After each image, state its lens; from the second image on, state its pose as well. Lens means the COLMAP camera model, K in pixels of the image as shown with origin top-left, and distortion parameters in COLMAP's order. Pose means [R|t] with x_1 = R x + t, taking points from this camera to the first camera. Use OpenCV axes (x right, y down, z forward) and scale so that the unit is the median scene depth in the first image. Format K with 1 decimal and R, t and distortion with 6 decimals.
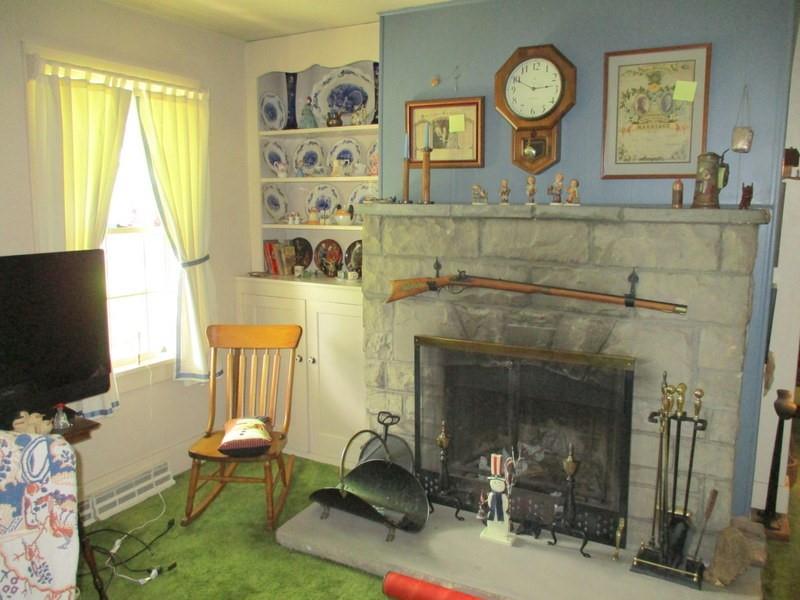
lens RADIAL K [[675.2, 0, 400.1], [0, 675.2, 297.7], [0, 0, 1]] dist [-0.010276, 0.004959]
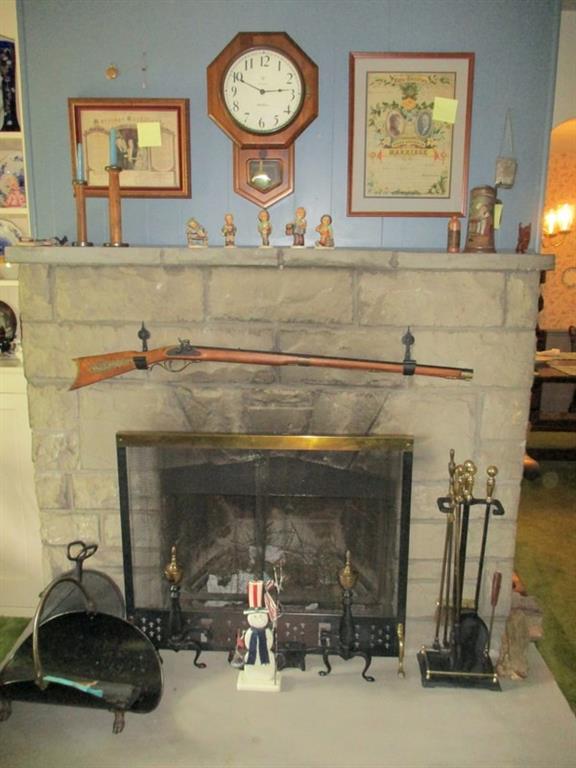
lens RADIAL K [[648.2, 0, 287.4], [0, 648.2, 385.5], [0, 0, 1]] dist [-0.010276, 0.004959]
pose [[0.893779, -0.087547, 0.439879, -0.124352], [0.060205, 0.995307, 0.075761, -0.038763], [-0.444447, -0.041231, 0.894856, 0.338416]]
